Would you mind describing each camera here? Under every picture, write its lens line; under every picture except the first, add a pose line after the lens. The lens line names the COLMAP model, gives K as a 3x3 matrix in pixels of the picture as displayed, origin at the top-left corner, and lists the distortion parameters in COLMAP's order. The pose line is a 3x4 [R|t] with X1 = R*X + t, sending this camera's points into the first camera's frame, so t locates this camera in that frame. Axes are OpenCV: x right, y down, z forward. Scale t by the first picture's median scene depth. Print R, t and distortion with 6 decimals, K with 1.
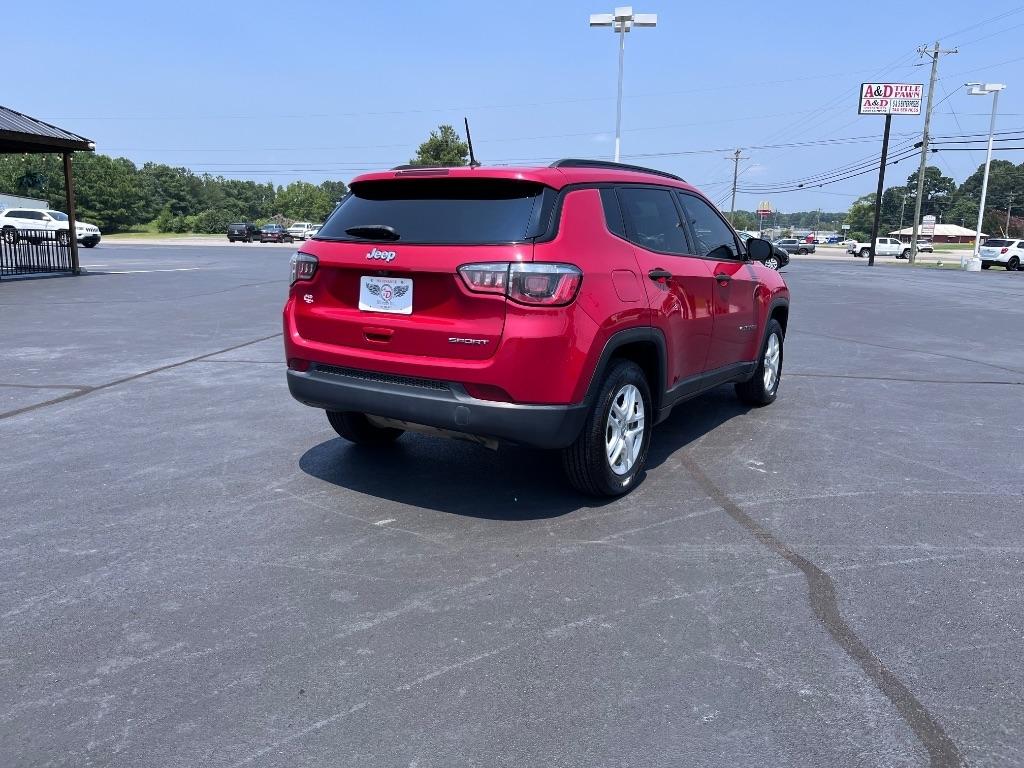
lens RADIAL K [[779.4, 0, 539.9], [0, 779.4, 373.1], [0, 0, 1]] dist [0.082612, -0.136226]
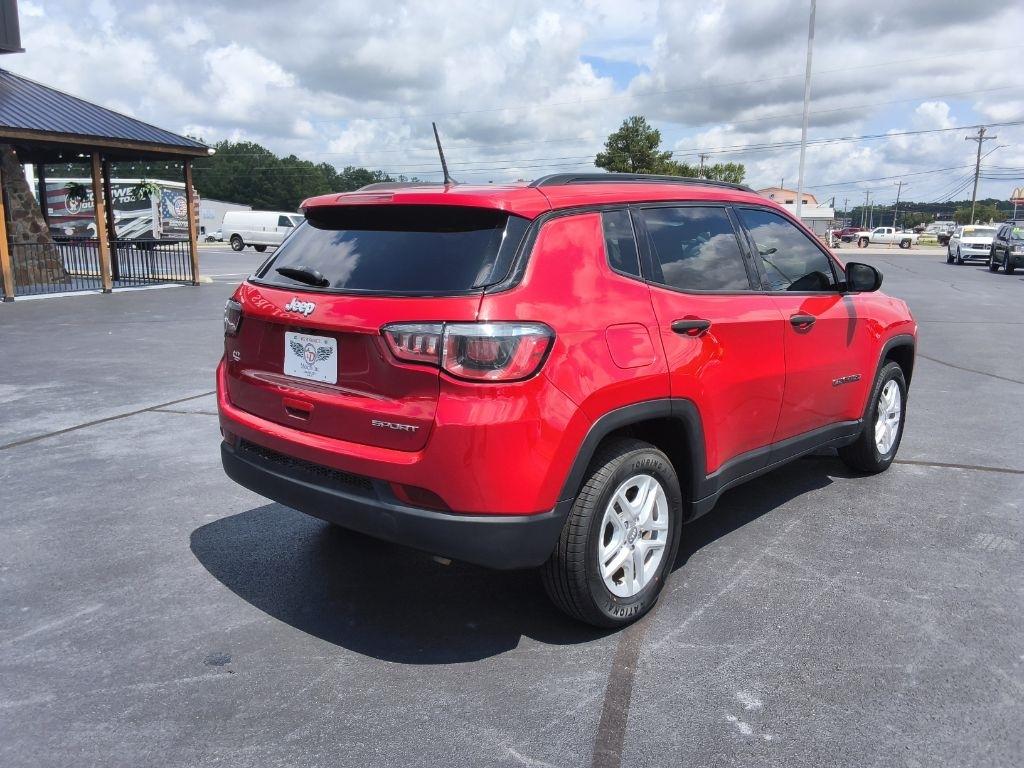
lens RADIAL K [[821.7, 0, 521.6], [0, 821.7, 385.5], [0, 0, 1]] dist [0.097859, -0.157263]
pose [[0.983567, 0.020583, -0.179367, 0.149210], [-0.019187, 0.999771, 0.009515, -0.079324], [0.179522, -0.005917, 0.983736, 0.220915]]
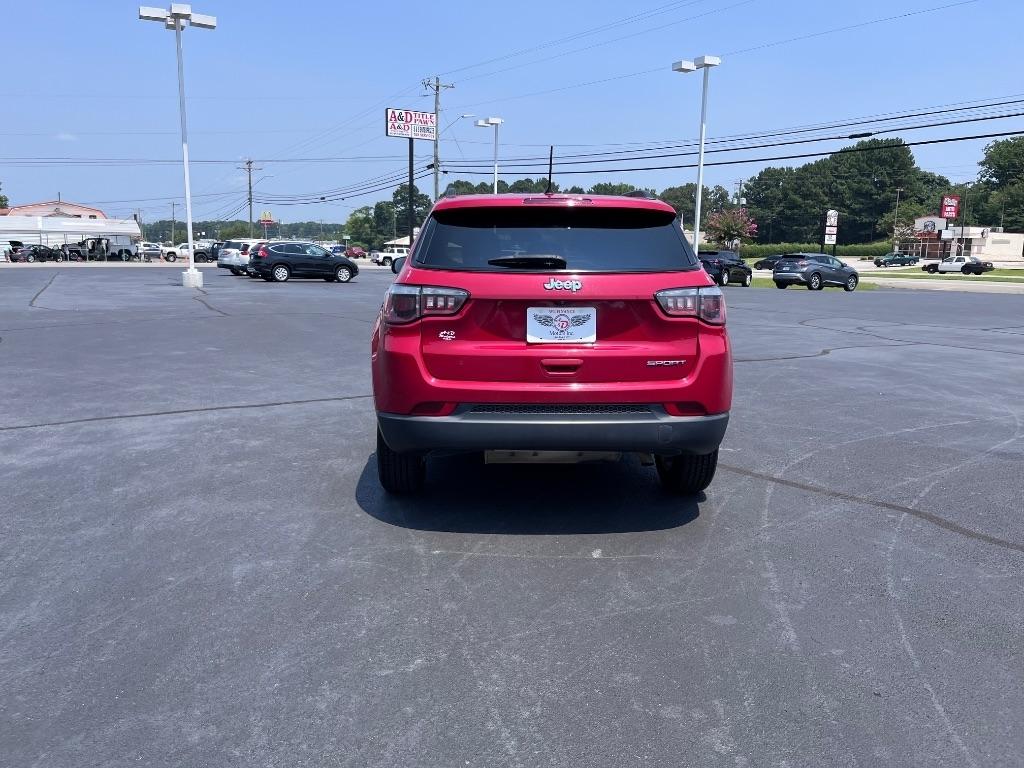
lens RADIAL K [[773.7, 0, 514.6], [0, 773.7, 364.1], [0, 0, 1]] dist [0.033351, -0.005009]
pose [[0.821977, -0.095081, 0.561528, -0.754581], [0.106773, 0.994210, 0.012048, -0.065799], [-0.559422, 0.050053, 0.827370, 0.220542]]
